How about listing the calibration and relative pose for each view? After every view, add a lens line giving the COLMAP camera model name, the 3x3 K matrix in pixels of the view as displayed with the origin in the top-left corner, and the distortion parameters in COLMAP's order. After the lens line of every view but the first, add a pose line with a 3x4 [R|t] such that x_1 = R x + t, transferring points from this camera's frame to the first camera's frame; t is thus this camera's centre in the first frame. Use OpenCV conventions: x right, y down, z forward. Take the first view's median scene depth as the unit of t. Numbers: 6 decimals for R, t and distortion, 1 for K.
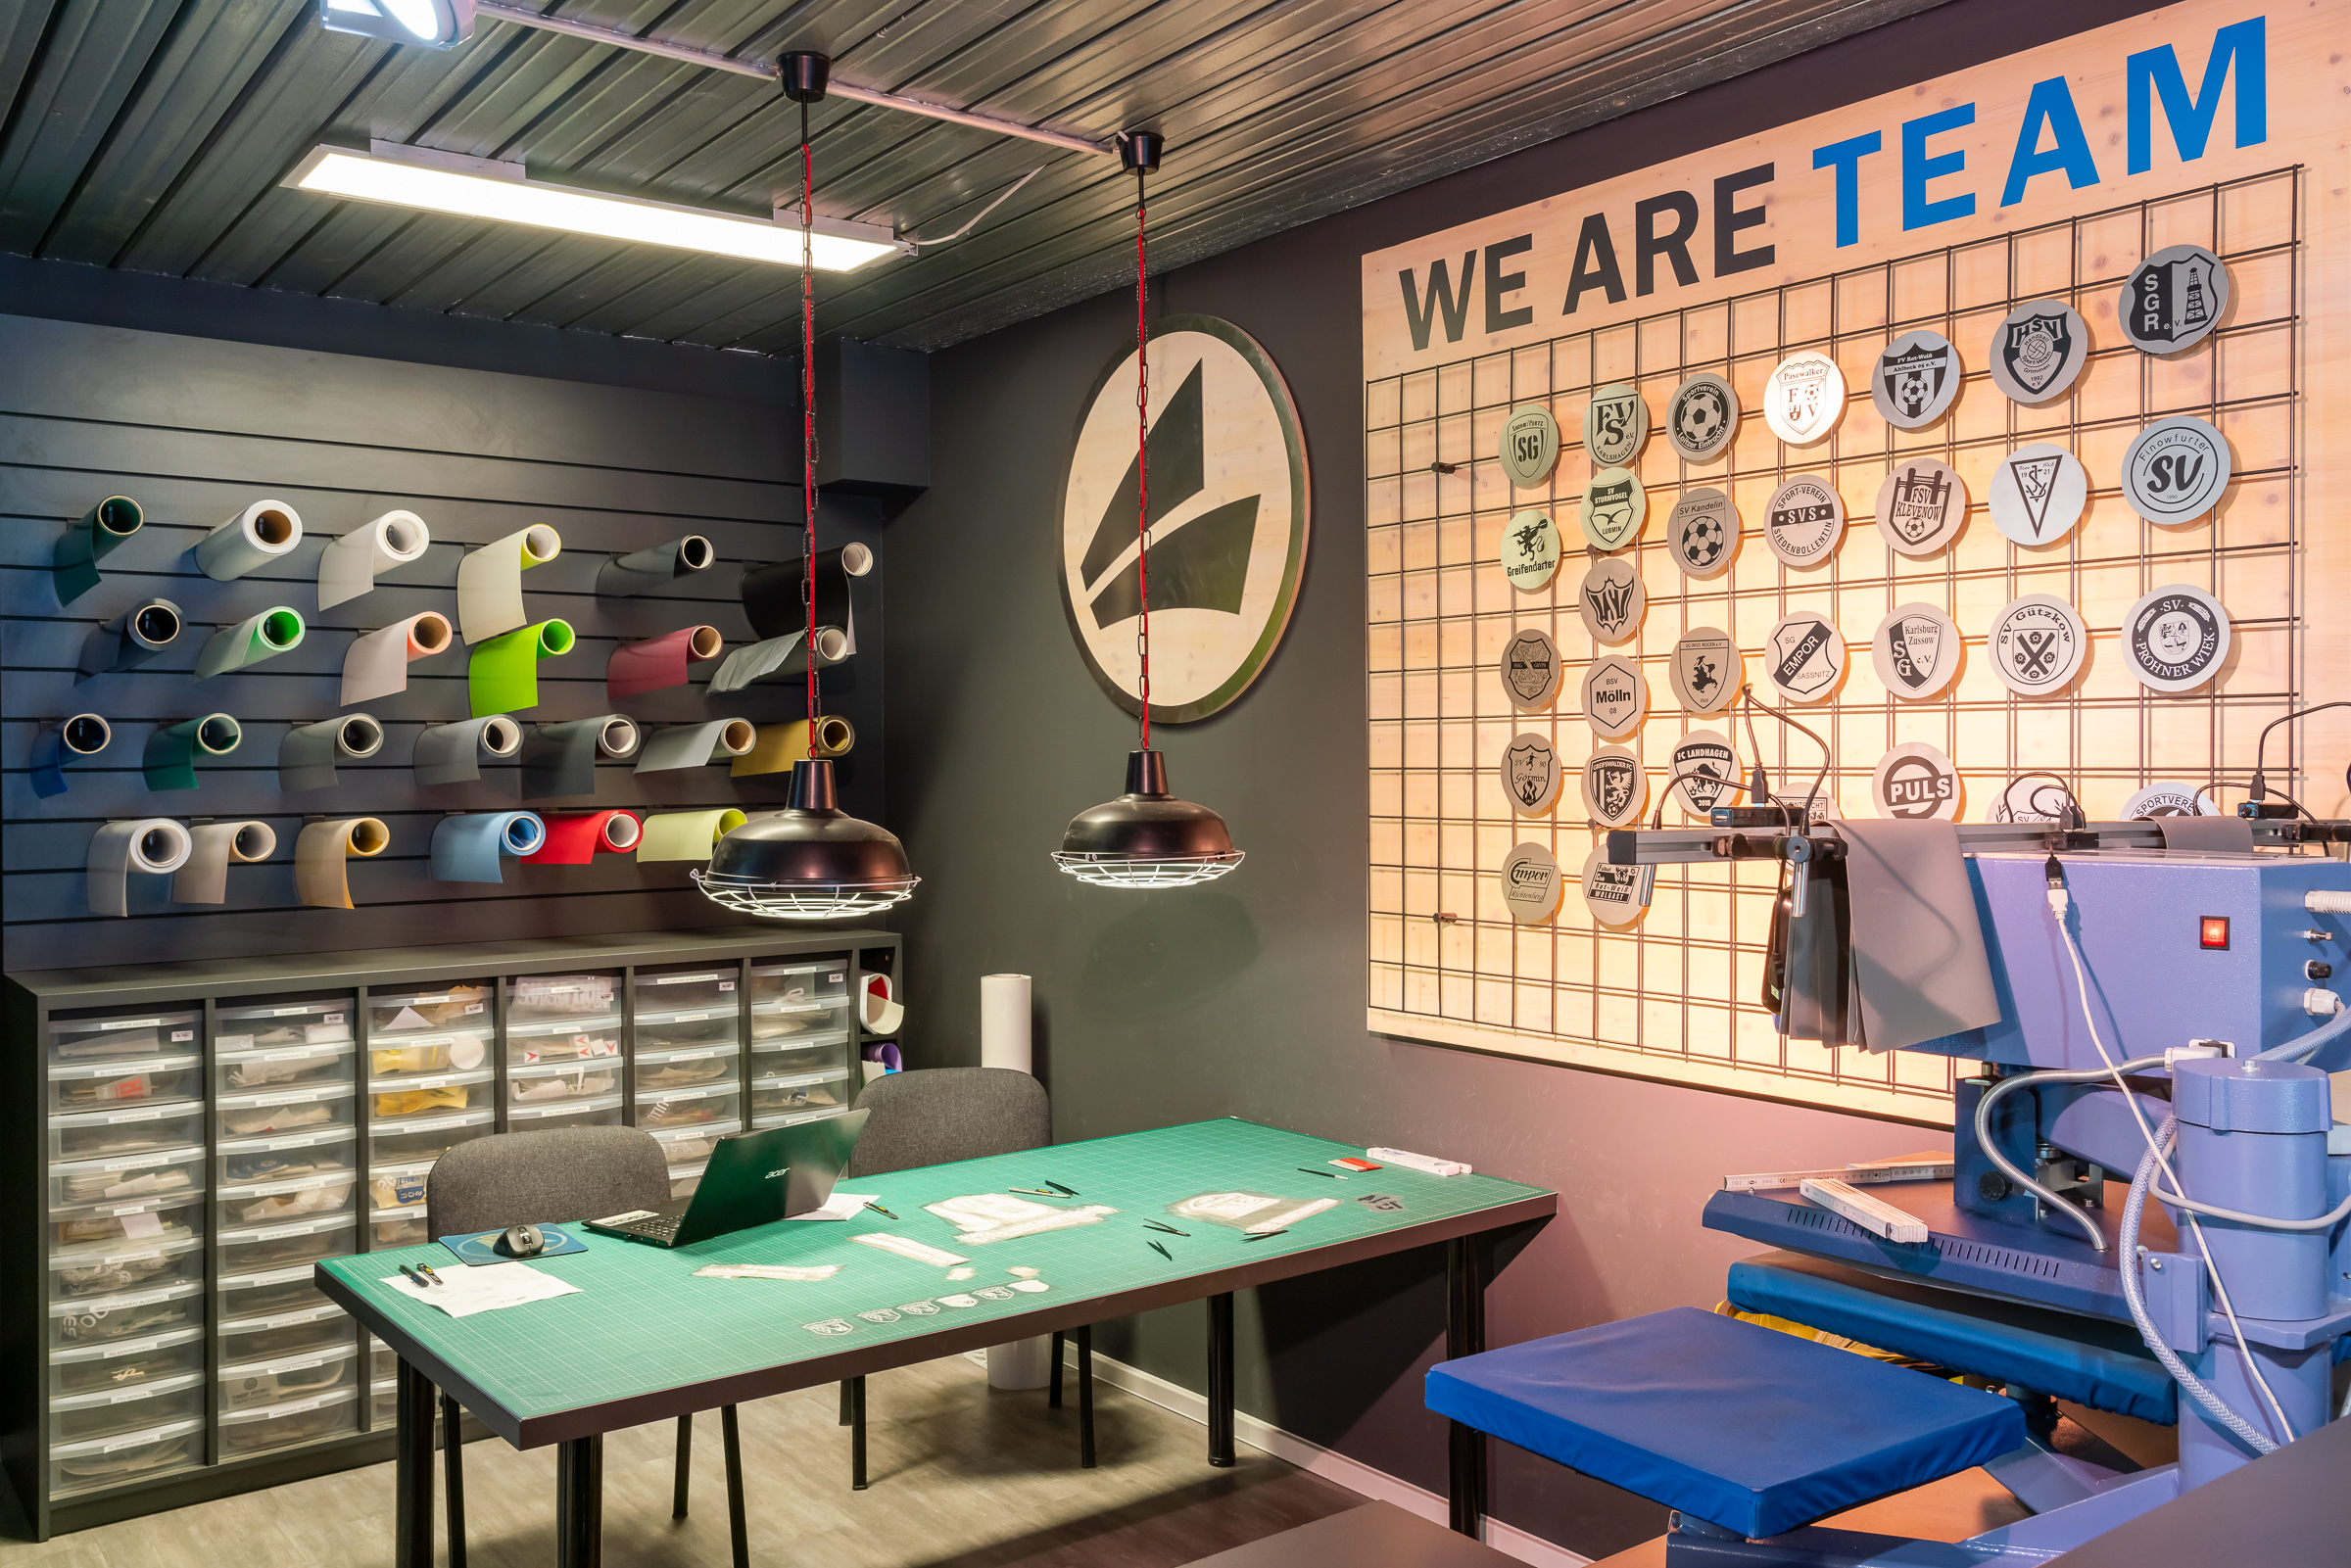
lens RADIAL K [[1943.8, 0, 1162.3], [0, 1943.8, 781.2], [0, 0, 1]] dist [0.000071, 0.009203]
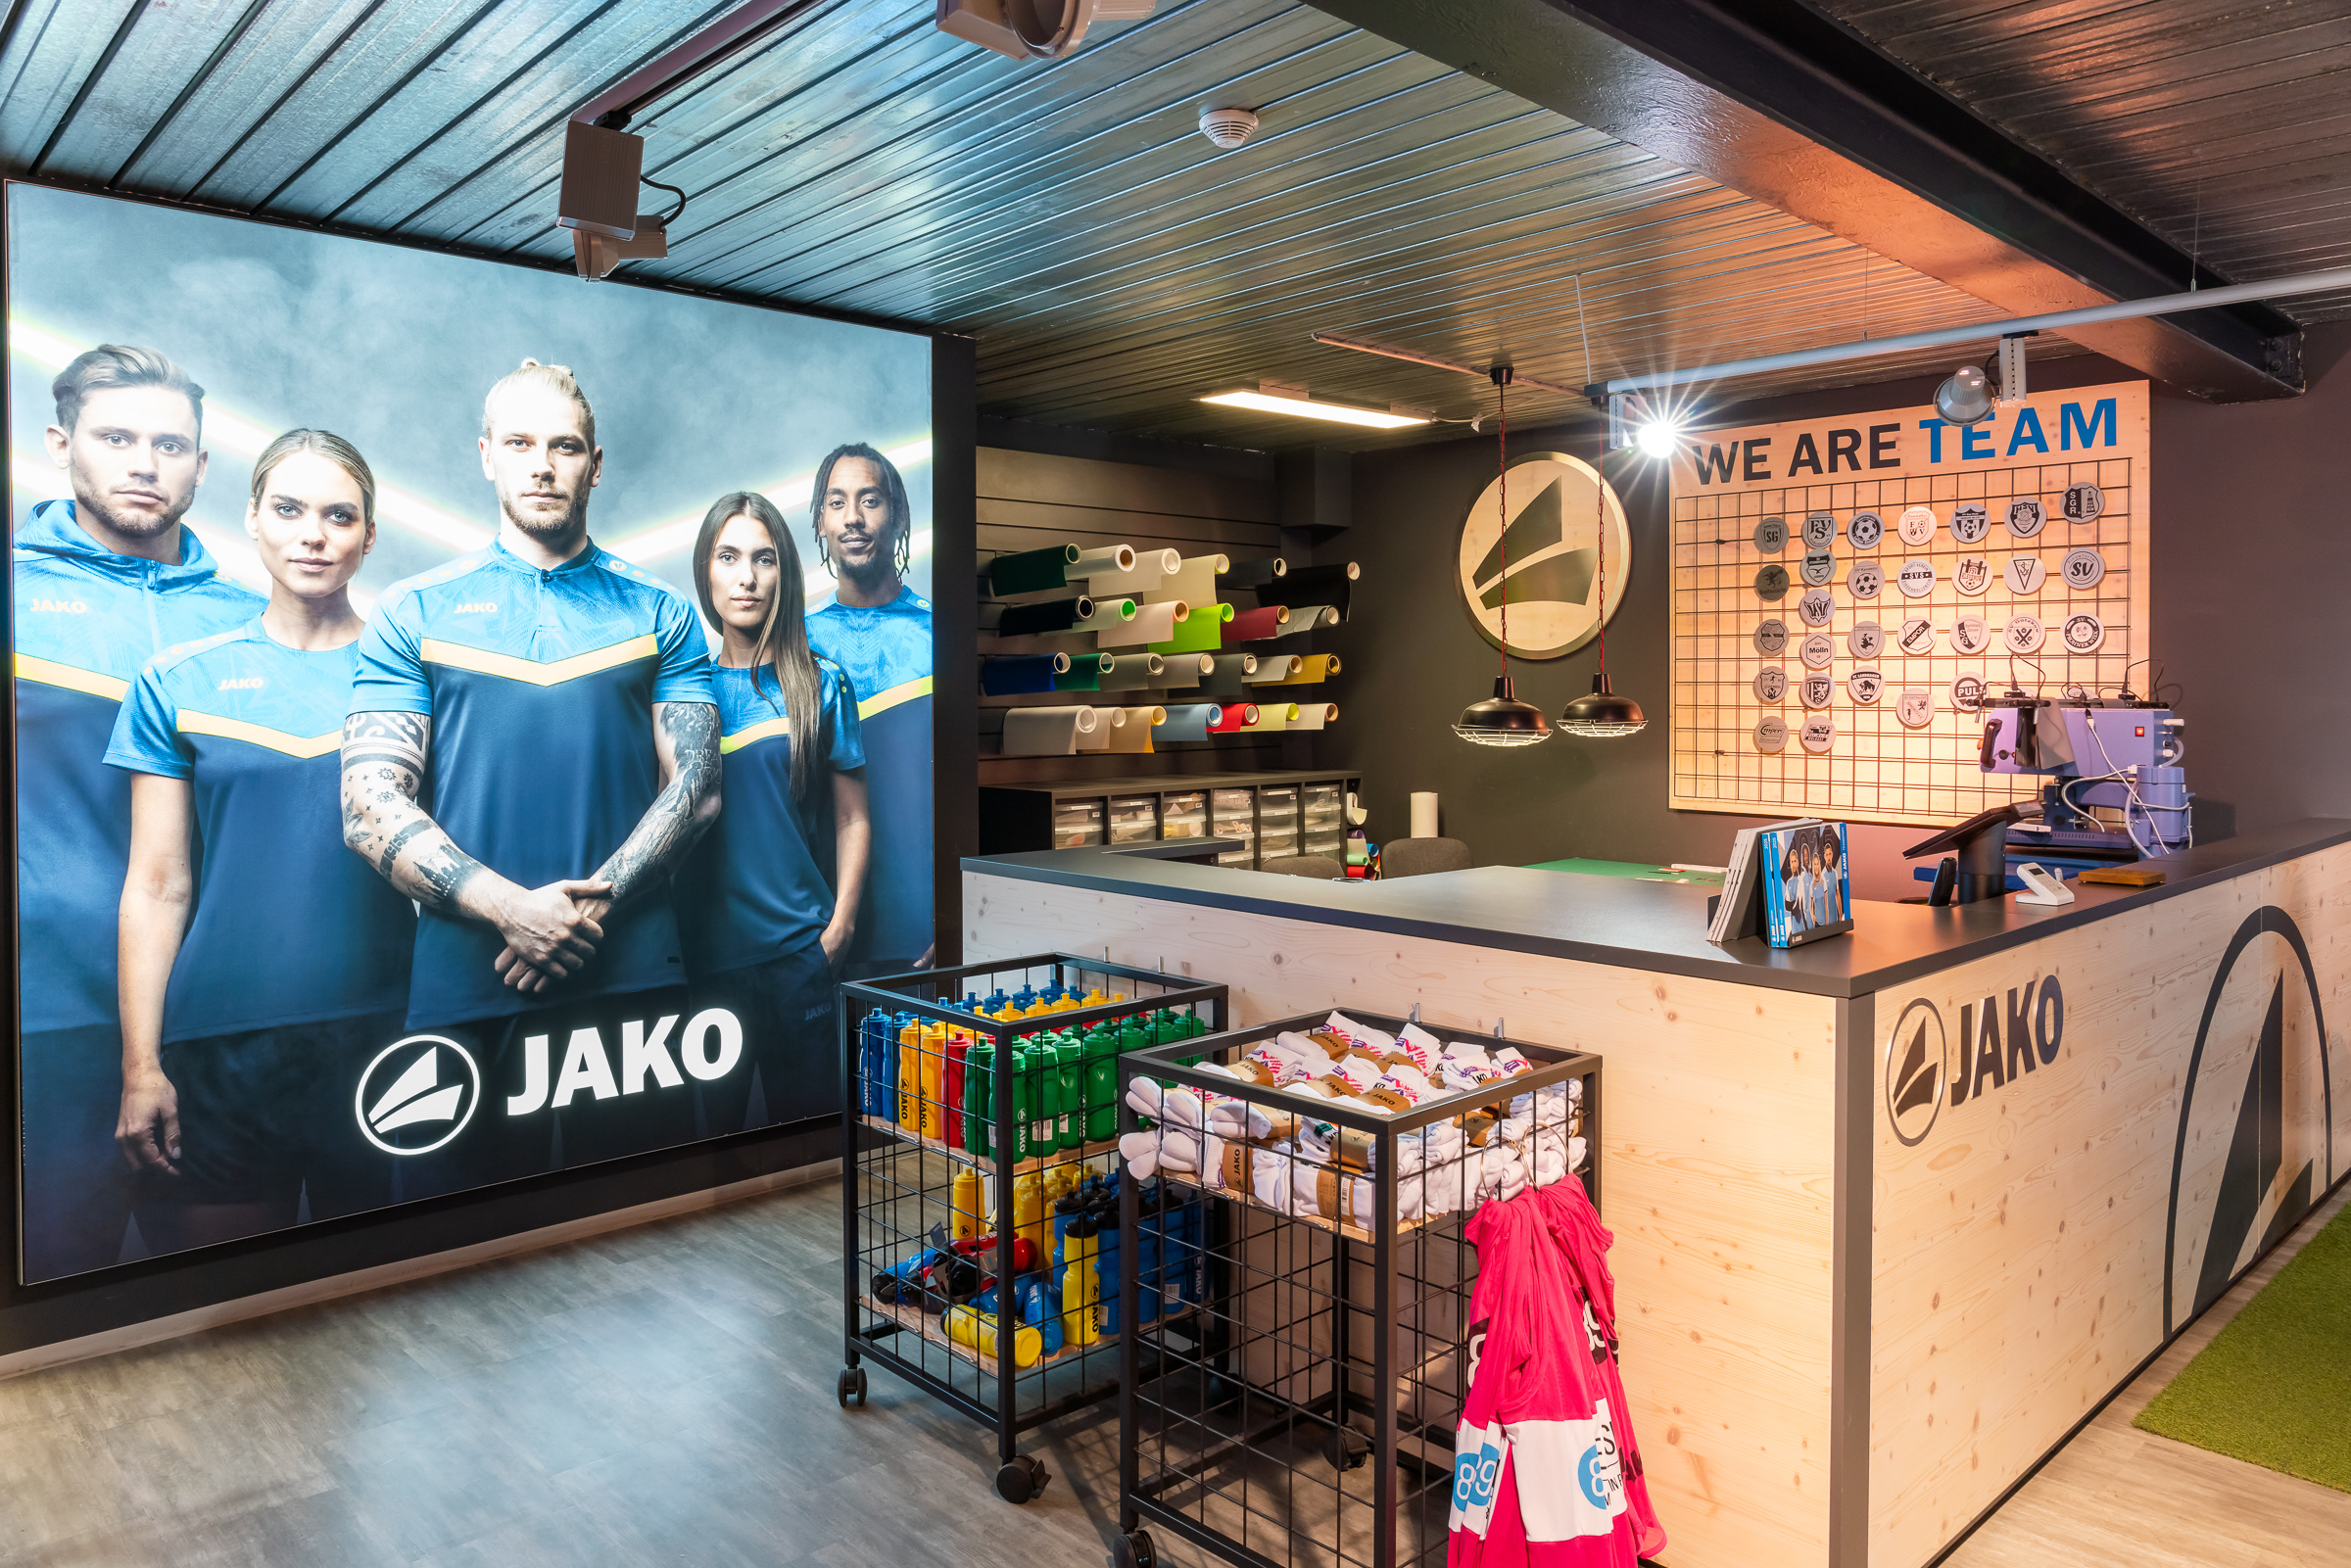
lens RADIAL K [[1588.9, 0, 1192.0], [0, 1588.9, 720.4], [0, 0, 1]] dist [-0.048185, 0.007535]
pose [[0.994106, 0.000804, 0.108410, -0.627948], [-0.002248, 0.999910, 0.013194, 0.013655], [-0.108390, -0.013360, 0.994019, -0.673800]]
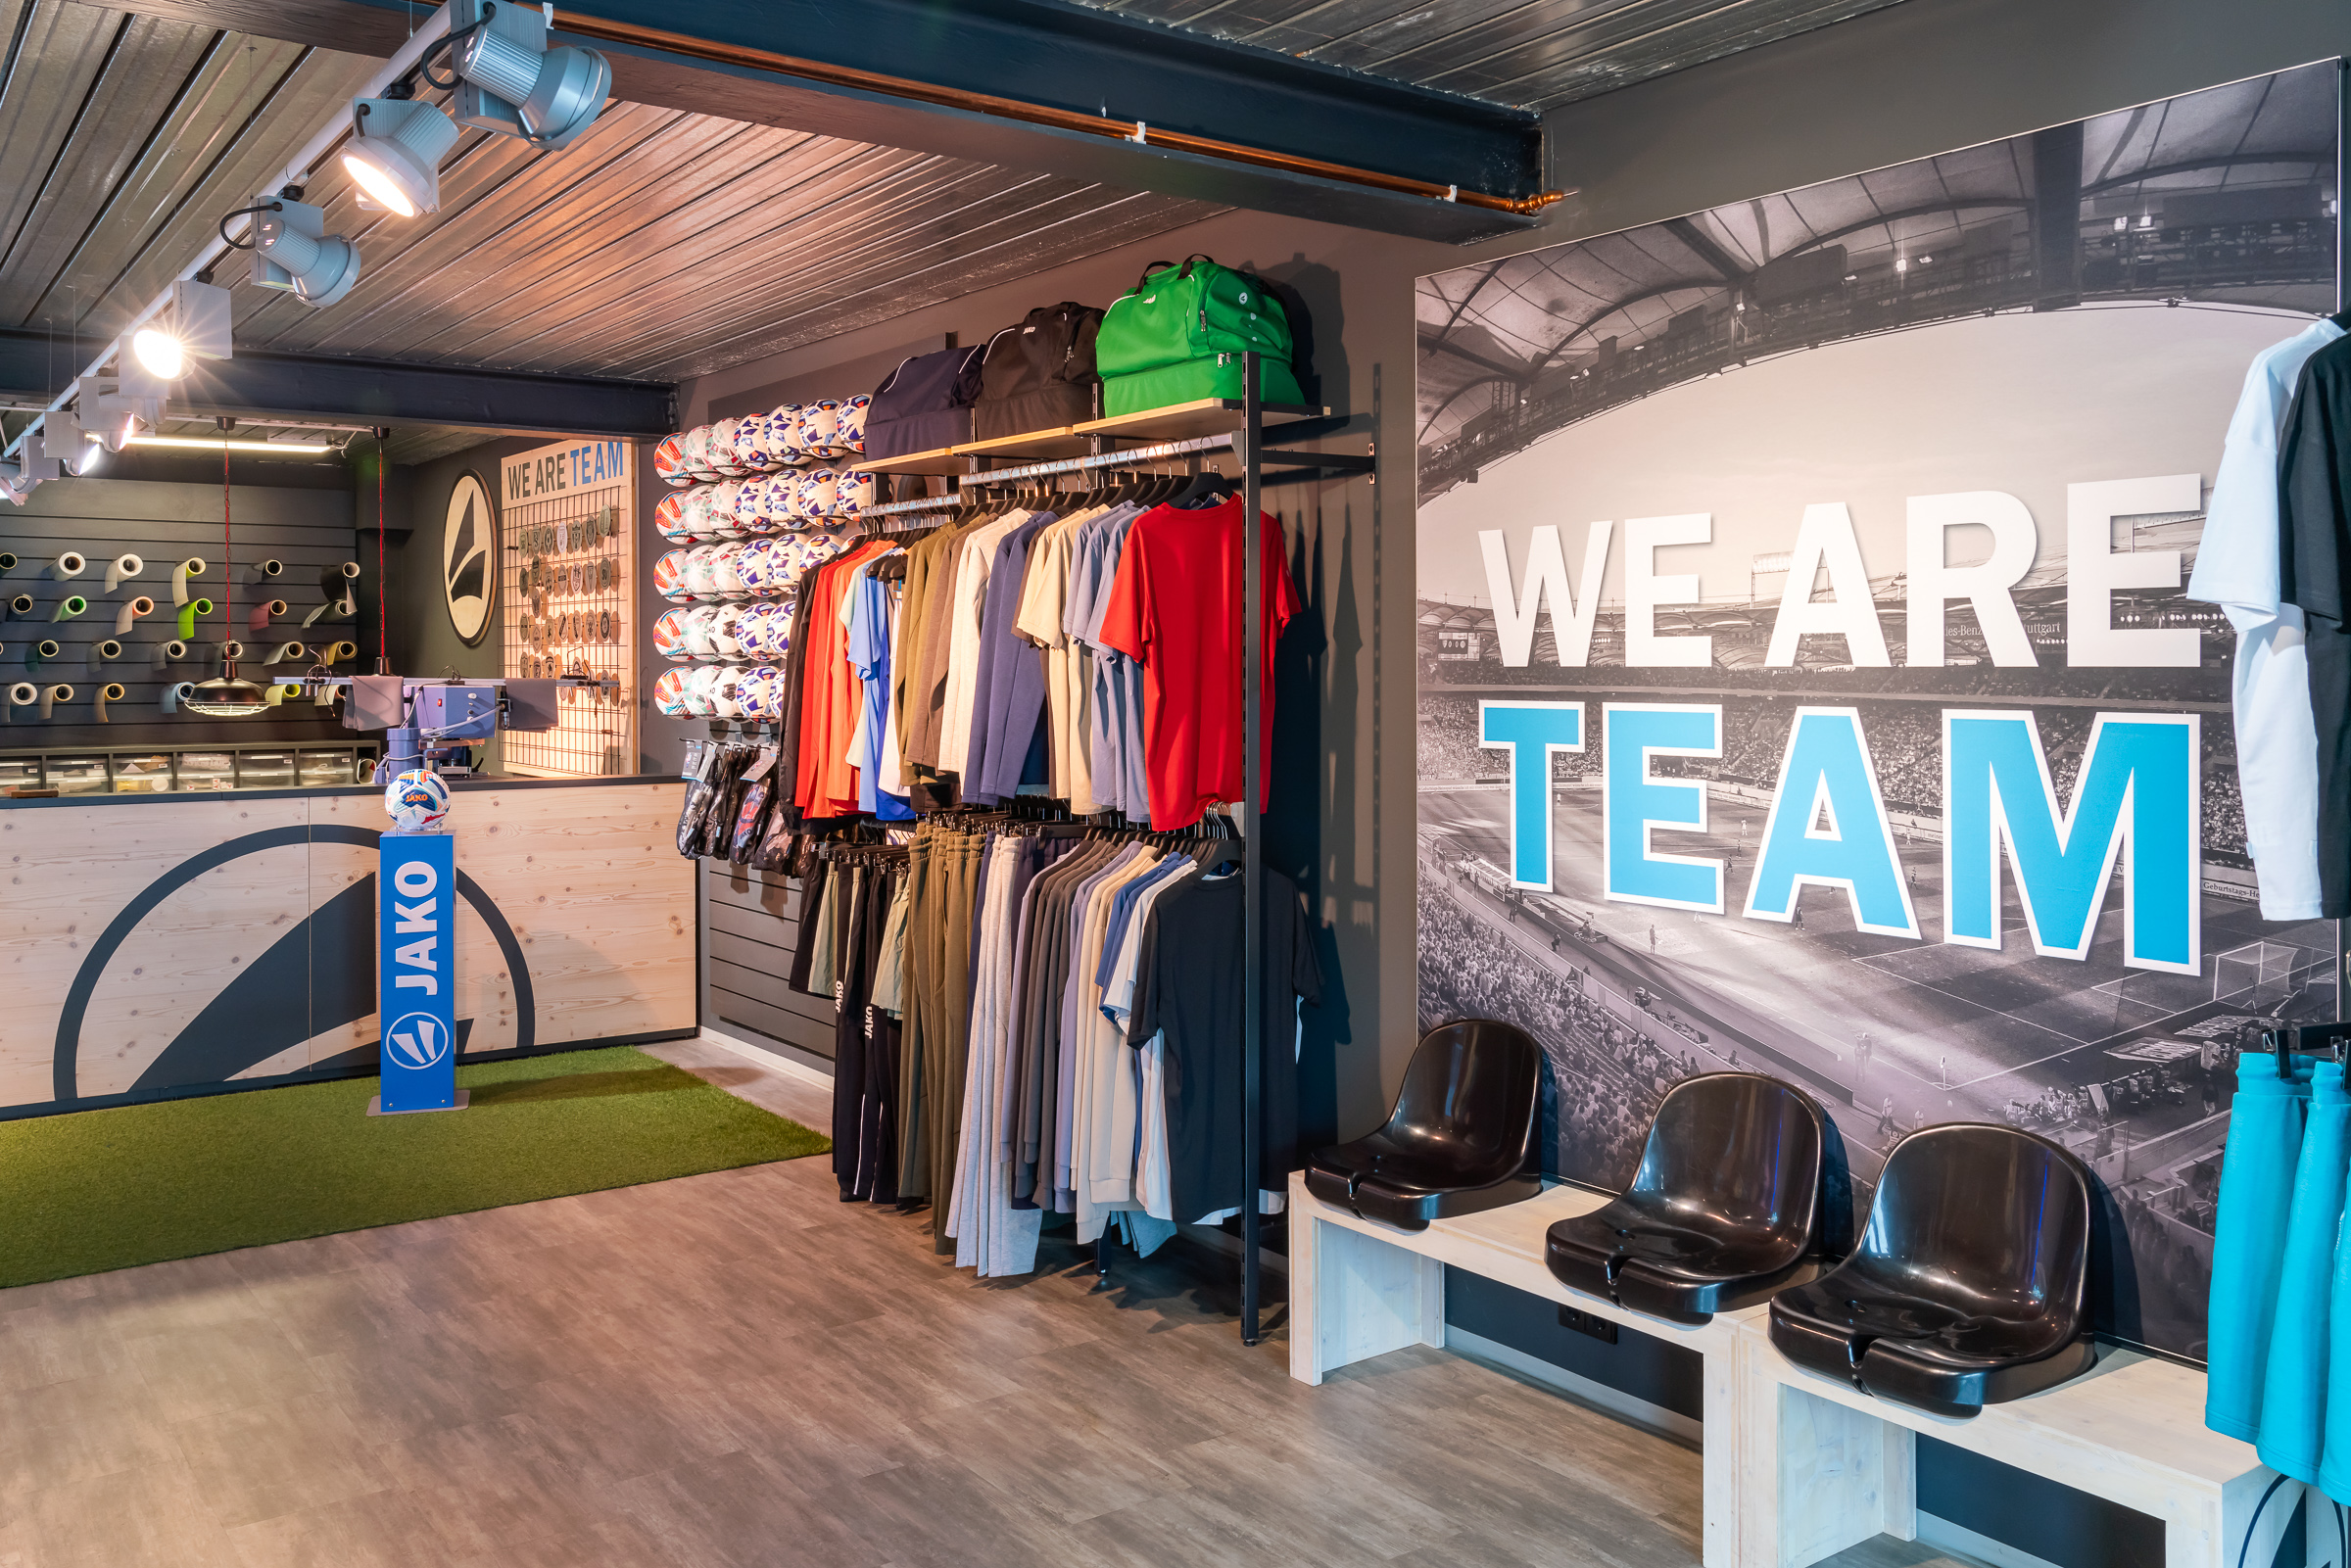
lens RADIAL K [[1955.4, 0, 1201.4], [0, 1955.4, 697.4], [0, 0, 1]] dist [0.001017, -0.016086]
pose [[0.999898, 0.005334, -0.013249, 1.099605], [-0.005237, 0.999959, 0.007388, 0.012270], [0.013288, -0.007317, 0.999885, -1.585887]]
